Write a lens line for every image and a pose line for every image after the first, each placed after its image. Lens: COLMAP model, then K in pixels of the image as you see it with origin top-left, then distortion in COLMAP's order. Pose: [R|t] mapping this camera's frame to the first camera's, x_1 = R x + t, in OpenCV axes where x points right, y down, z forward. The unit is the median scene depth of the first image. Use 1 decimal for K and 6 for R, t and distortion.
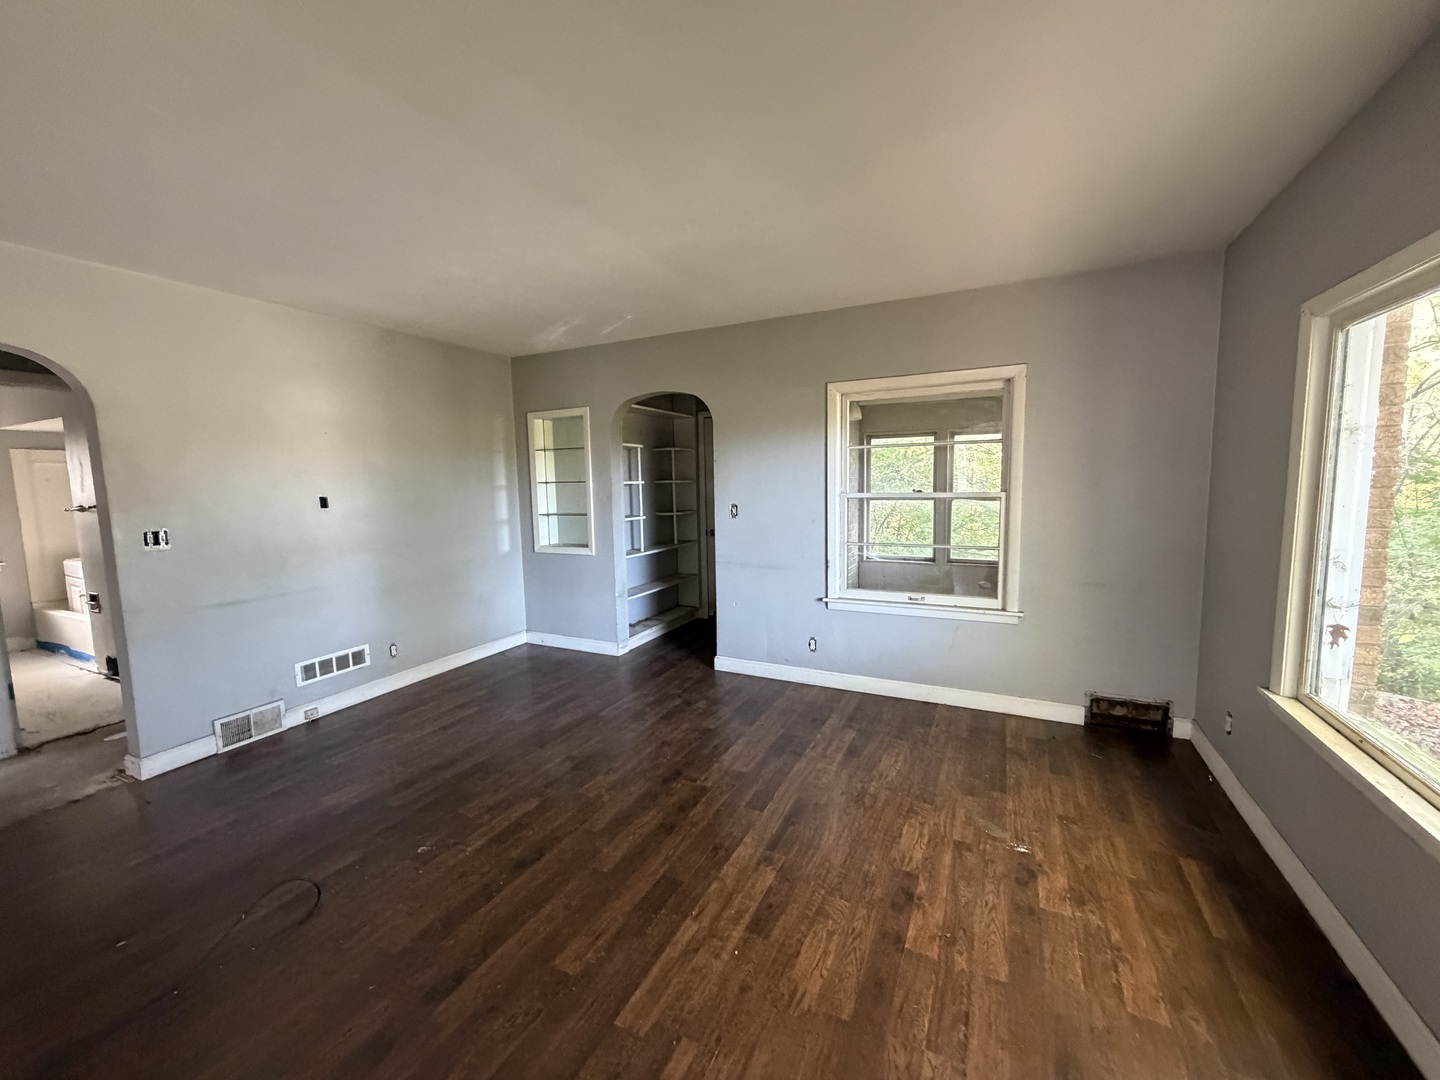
lens RADIAL K [[575.5, 0, 715.6], [0, 575.5, 542.0], [0, 0, 1]] dist [0.000834, 0.000005]
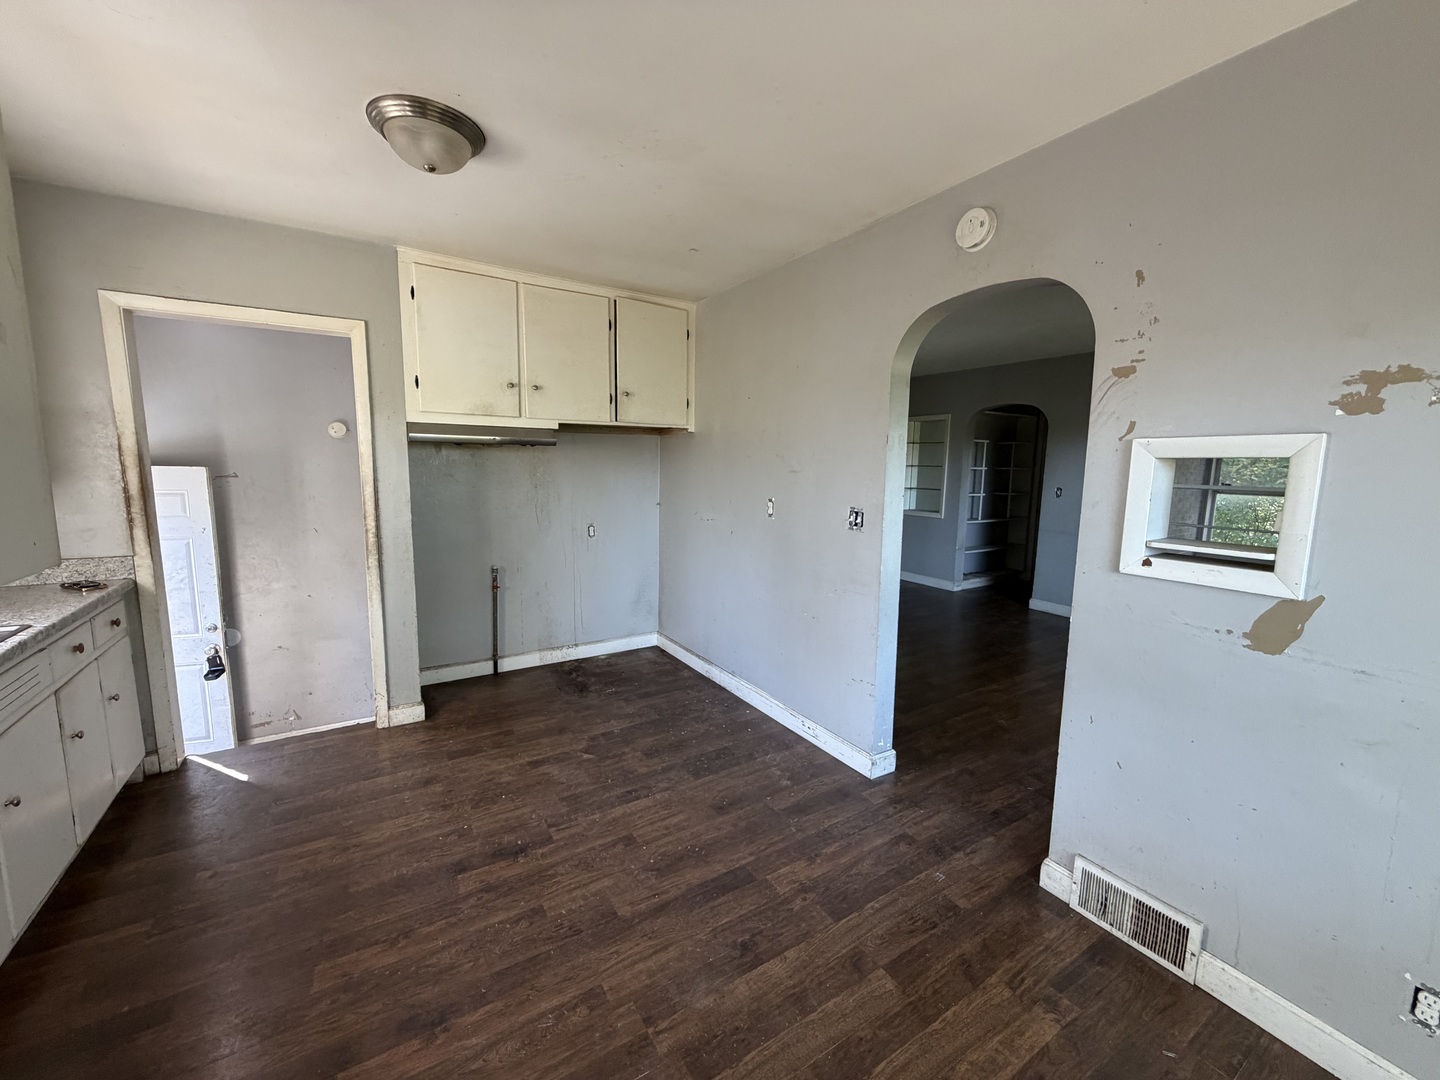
lens RADIAL K [[575.5, 0, 715.6], [0, 575.5, 542.0], [0, 0, 1]] dist [0.000834, 0.000005]
pose [[0.854393, 0.102570, -0.509403, 0.040530], [-0.085092, 0.994709, 0.057568, 0.047318], [0.512612, -0.005840, 0.858600, -0.519901]]
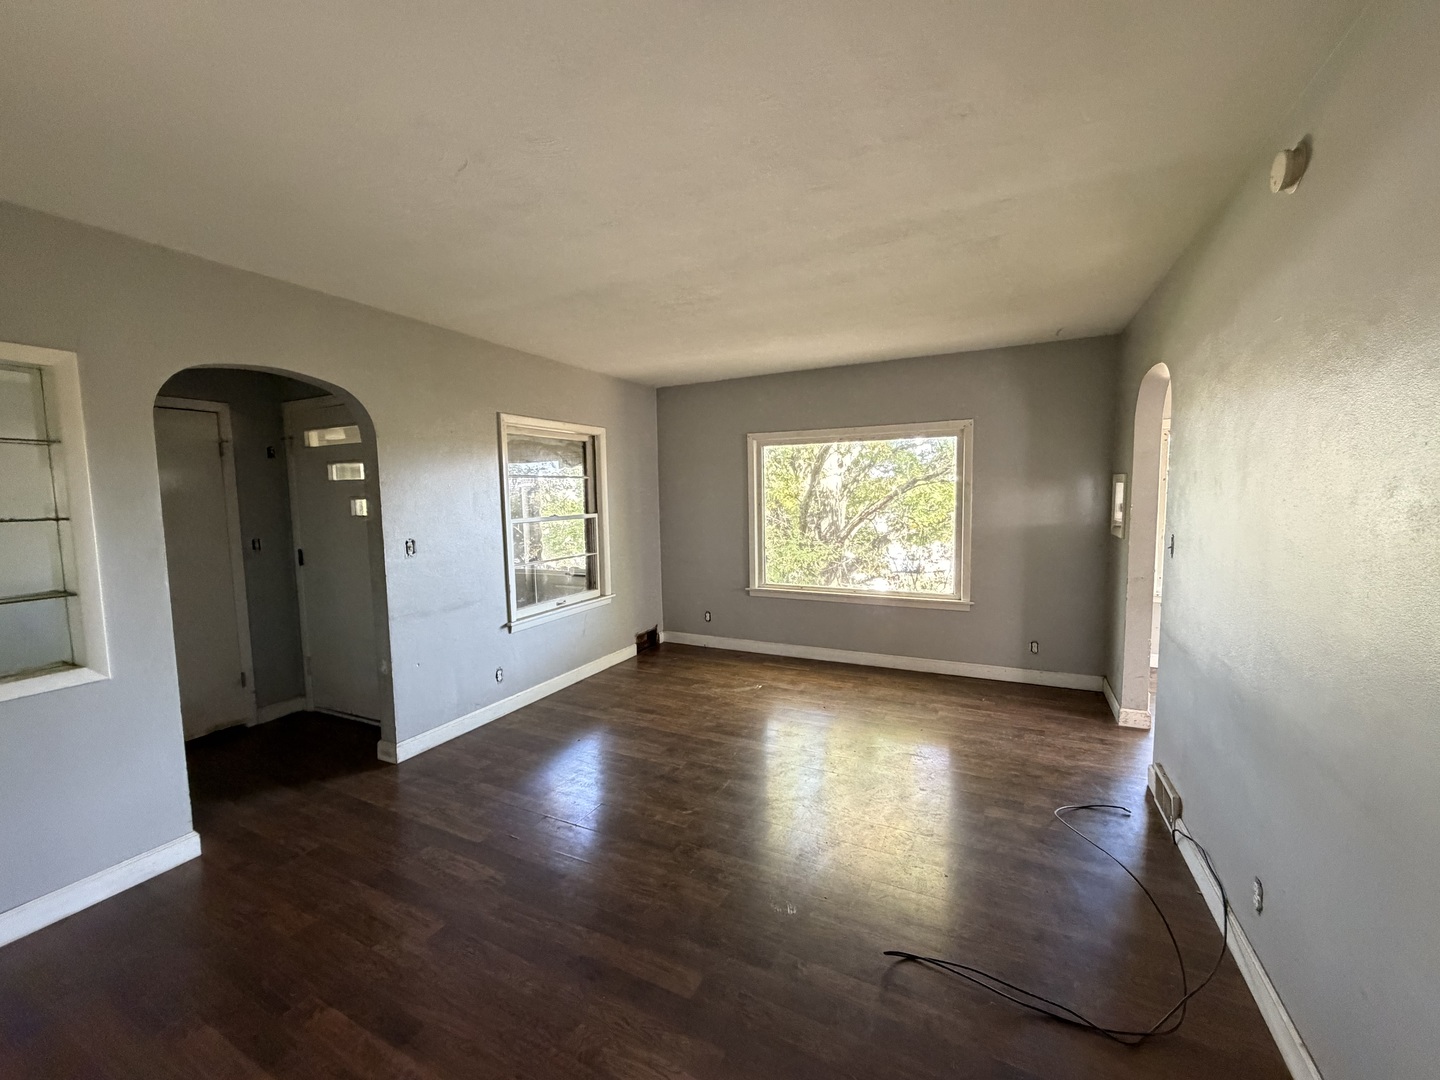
lens RADIAL K [[575.5, 0, 715.6], [0, 575.5, 542.0], [0, 0, 1]] dist [0.000834, 0.000005]
pose [[-0.004690, -0.065173, 0.997863, -0.680573], [0.128847, 0.989517, 0.065233, -0.052740], [-0.991653, 0.128877, 0.003757, 0.518044]]
